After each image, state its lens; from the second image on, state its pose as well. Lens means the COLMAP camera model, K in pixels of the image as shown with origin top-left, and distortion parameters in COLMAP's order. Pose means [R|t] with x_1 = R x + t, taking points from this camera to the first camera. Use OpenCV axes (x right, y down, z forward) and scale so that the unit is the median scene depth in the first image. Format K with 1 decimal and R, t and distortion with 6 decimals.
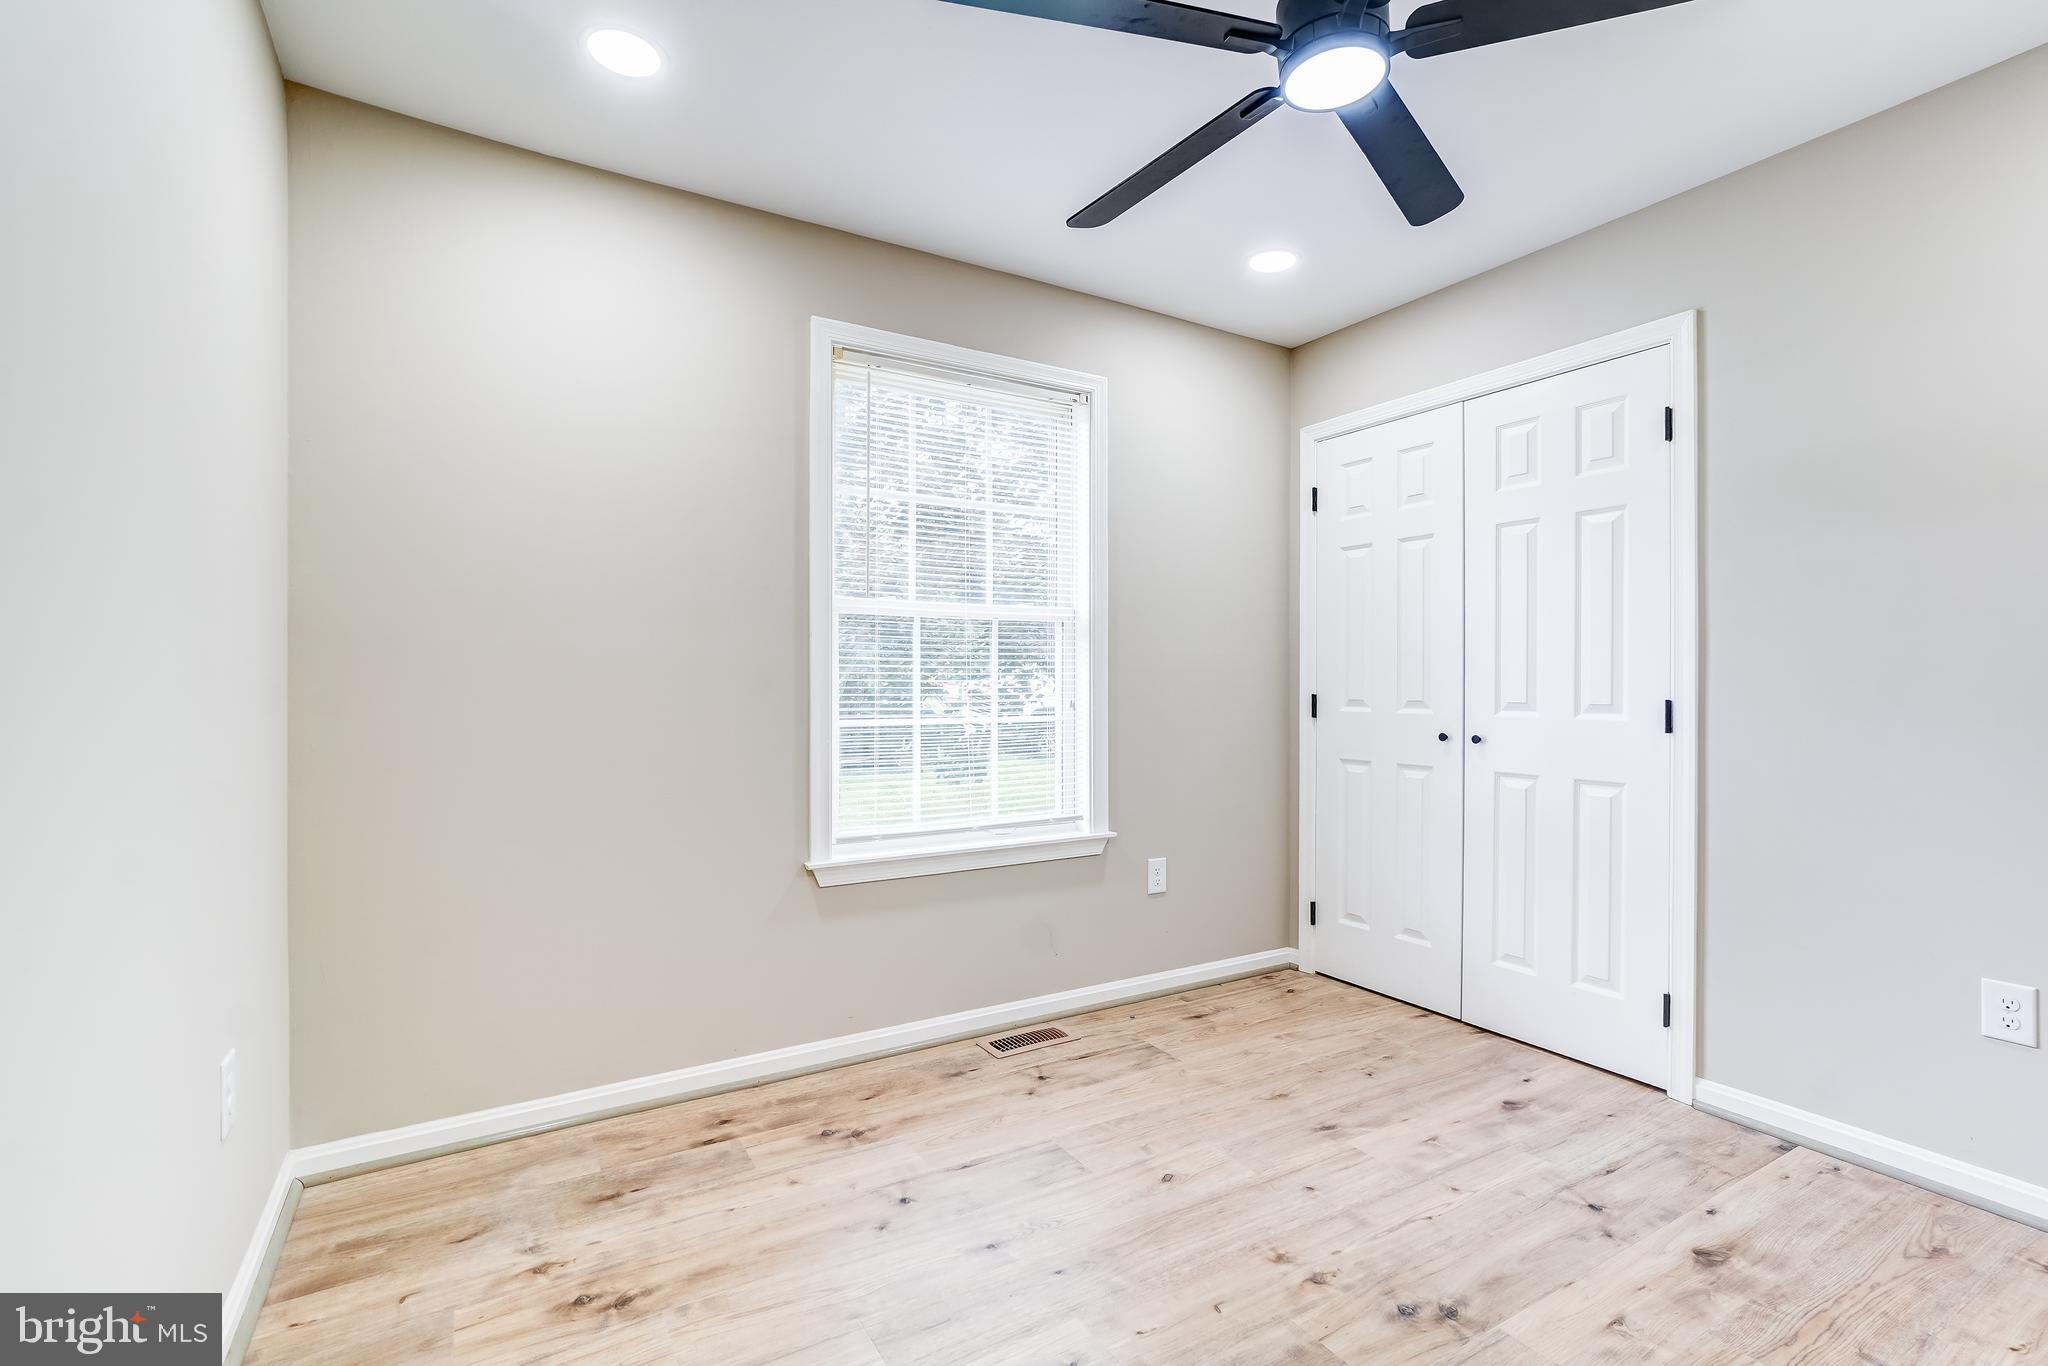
lens RADIAL K [[917.0, 0, 1036.6], [0, 917.0, 694.7], [0, 0, 1]] dist [-0.062183, 0.019574]
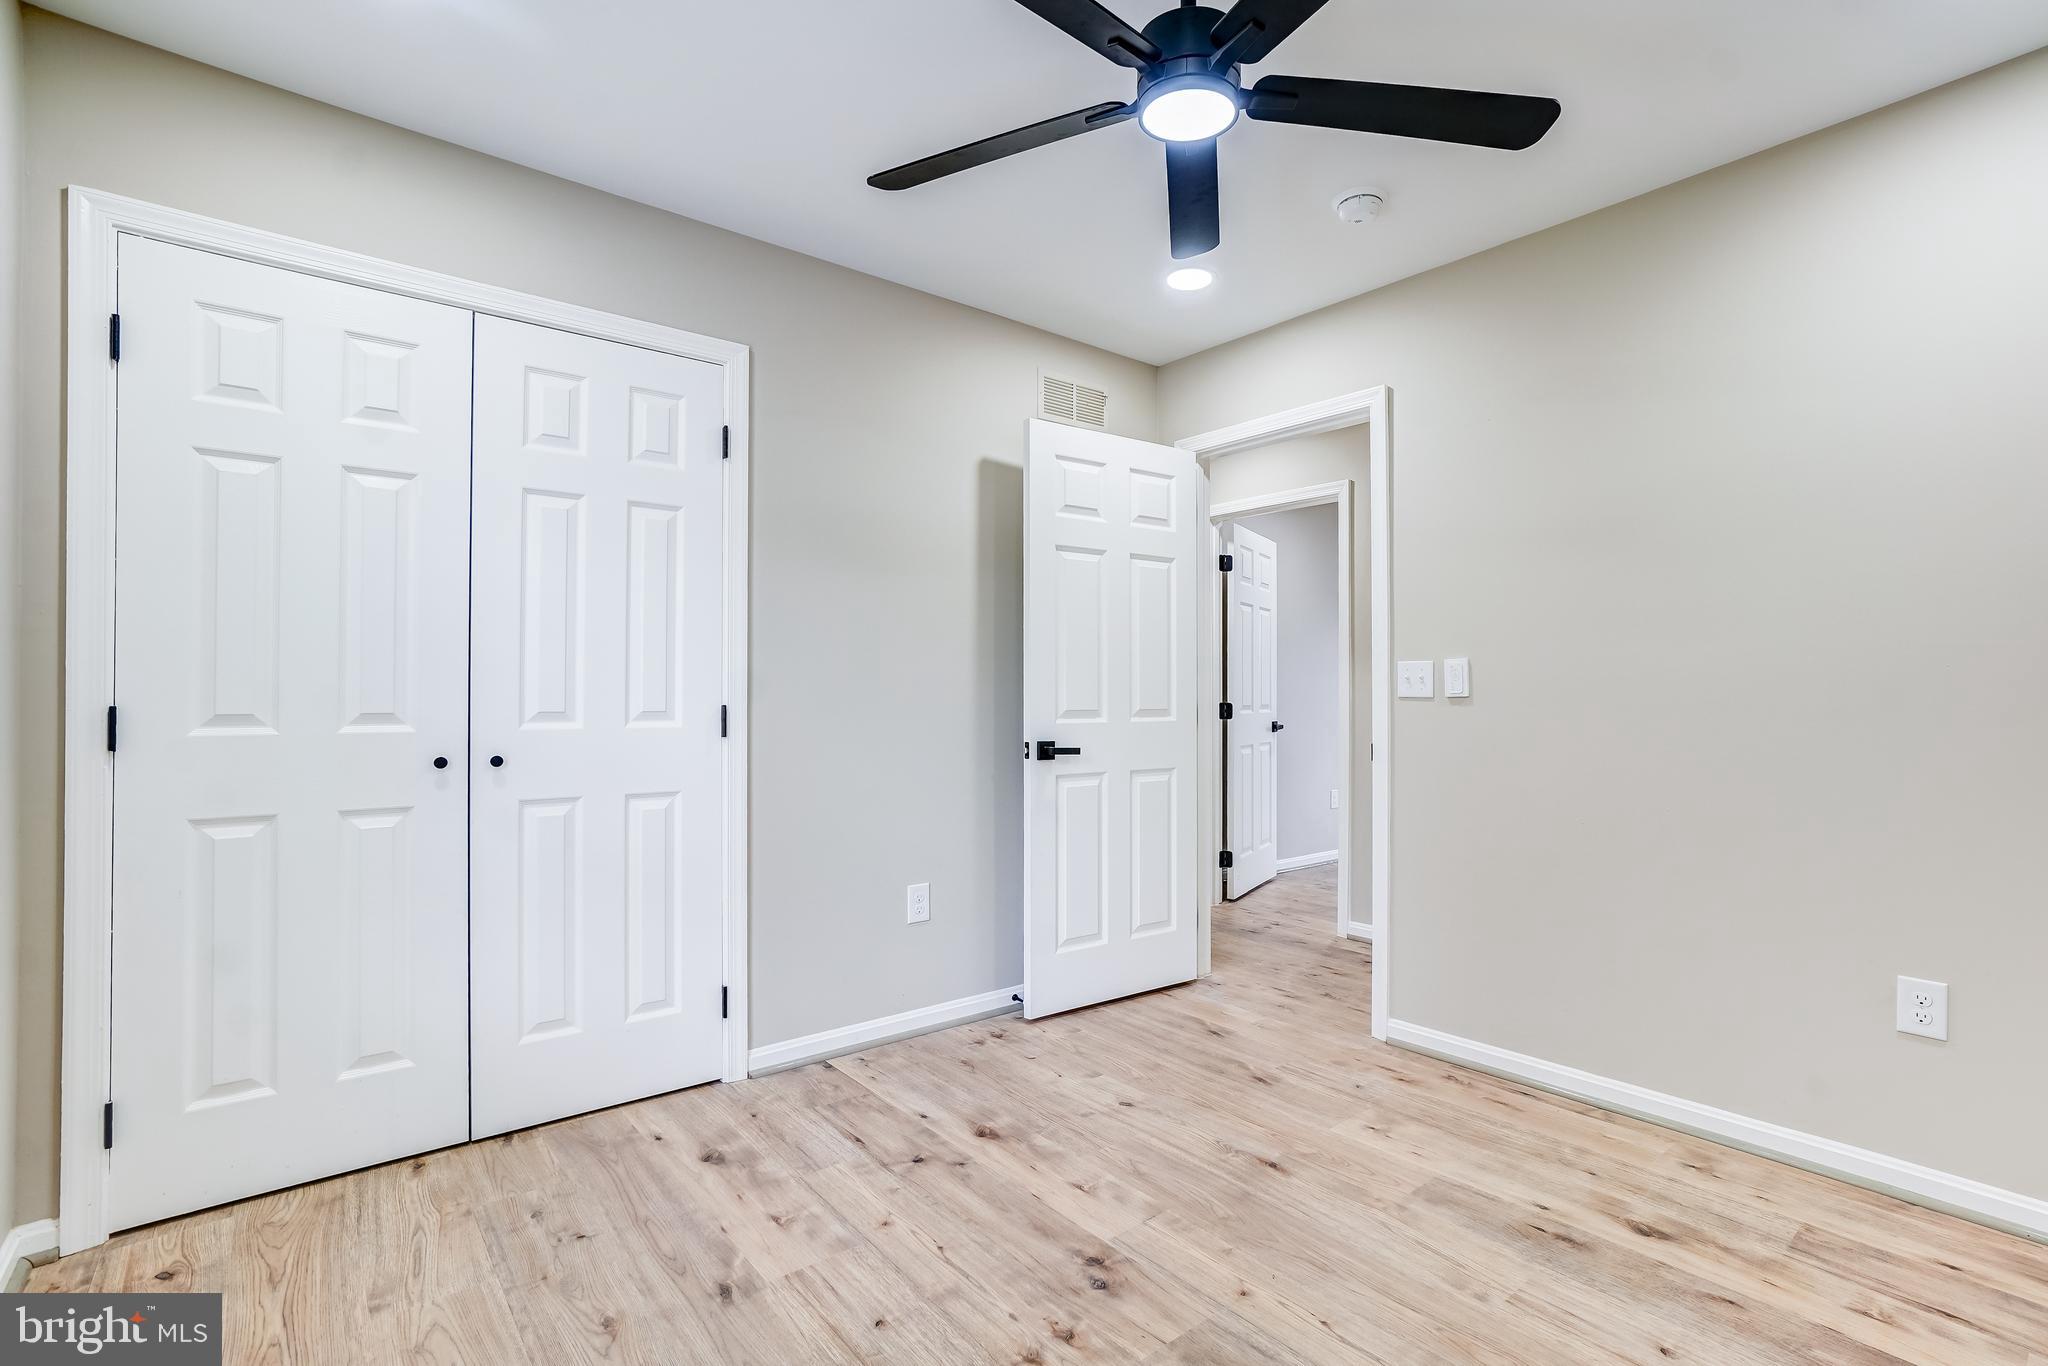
lens RADIAL K [[944.8, 0, 1027.5], [0, 944.8, 692.3], [0, 0, 1]] dist [-0.004263, 0.001103]
pose [[-0.132799, -0.003370, 0.991137, -0.451641], [0.005090, 0.999979, 0.004082, -0.012538], [-0.991130, 0.005587, -0.132779, 0.809549]]
